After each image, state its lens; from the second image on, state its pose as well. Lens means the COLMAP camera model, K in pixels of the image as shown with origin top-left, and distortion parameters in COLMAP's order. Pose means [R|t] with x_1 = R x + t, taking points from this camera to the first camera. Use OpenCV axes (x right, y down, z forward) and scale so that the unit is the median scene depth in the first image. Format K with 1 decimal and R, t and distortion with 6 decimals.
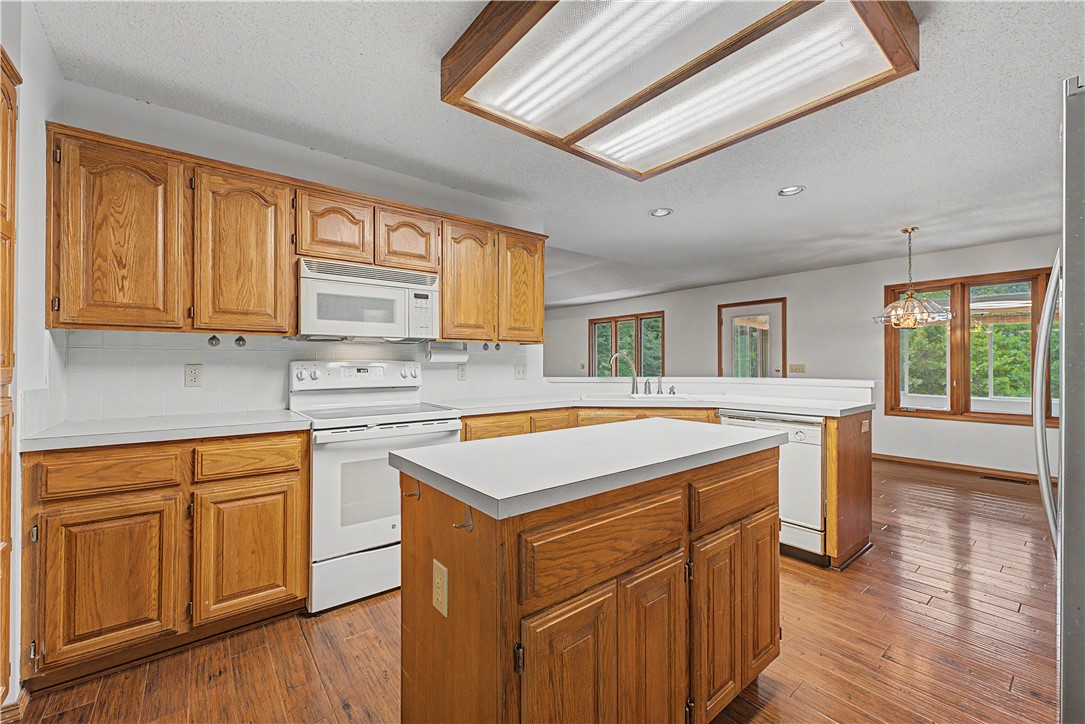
lens RADIAL K [[445.2, 0, 550.3], [0, 445.2, 361.3], [0, 0, 1]] dist [-0.001039, 0.000195]
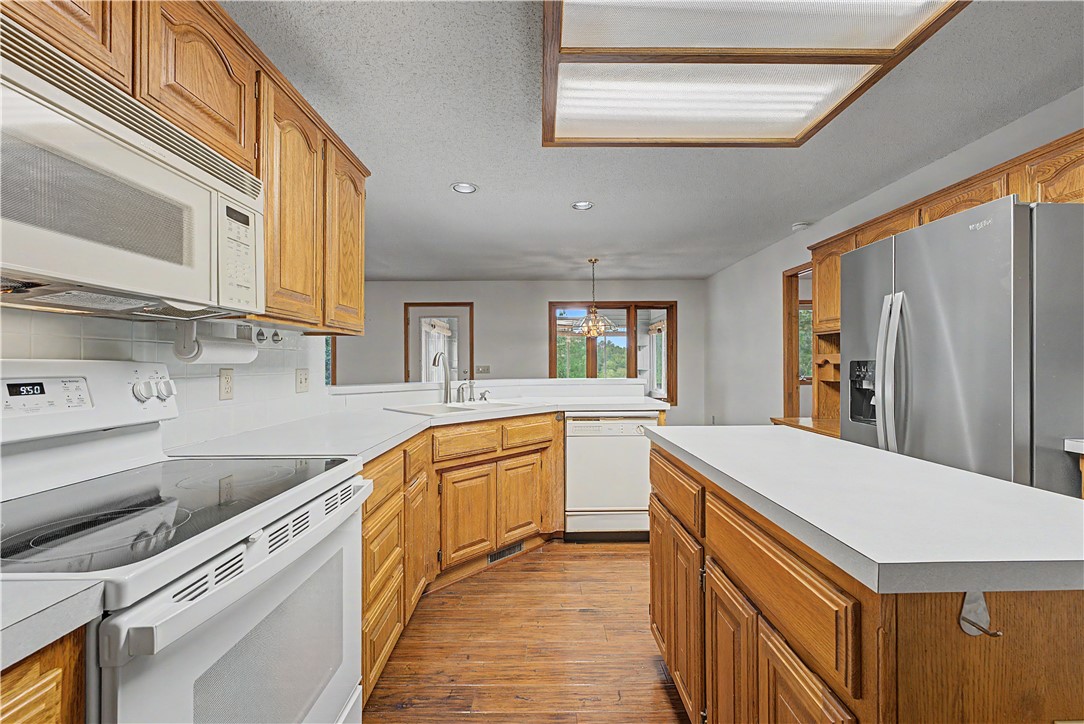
lens RADIAL K [[444.8, 0, 549.0], [0, 444.8, 364.6], [0, 0, 1]] dist [-0.001039, 0.000195]
pose [[0.618800, -0.003093, 0.785542, -0.399788], [0.000735, 0.999994, 0.003358, 0.000958], [-0.785548, -0.001501, 0.618799, 0.429372]]
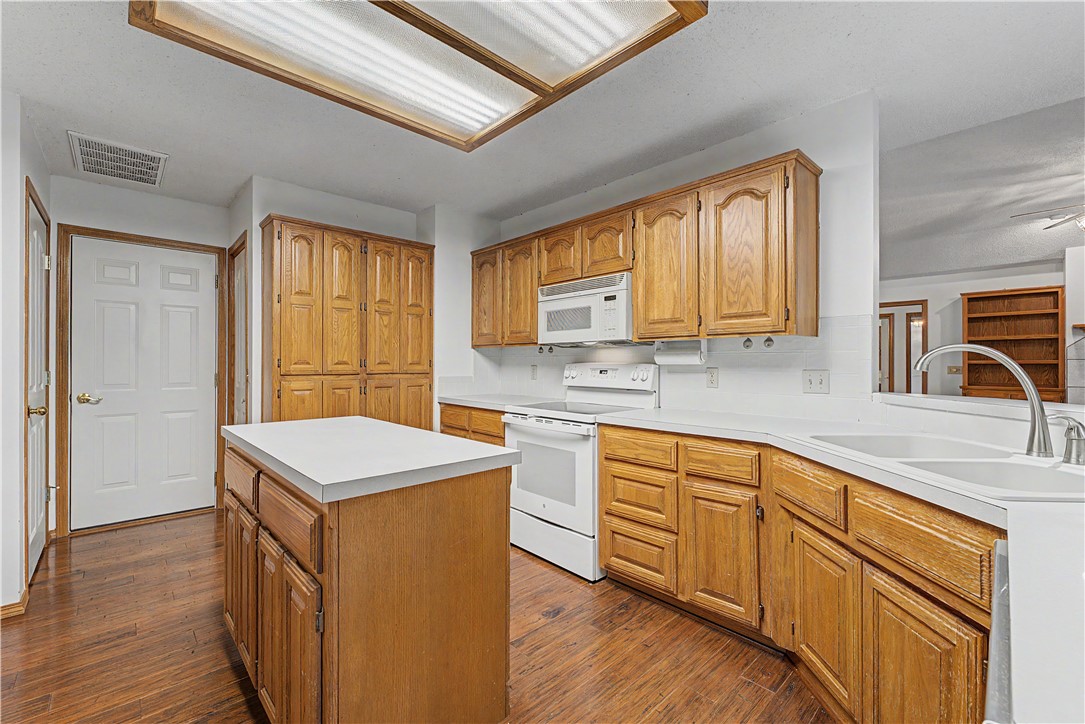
lens RADIAL K [[458.1, 0, 540.5], [0, 458.1, 359.8], [0, 0, 1]] dist [0.002145, 0.000010]
pose [[0.063898, -0.004064, -0.997948, 0.641030], [0.008061, 0.999961, -0.003556, -0.005802], [0.997924, -0.007817, 0.063929, 0.697413]]
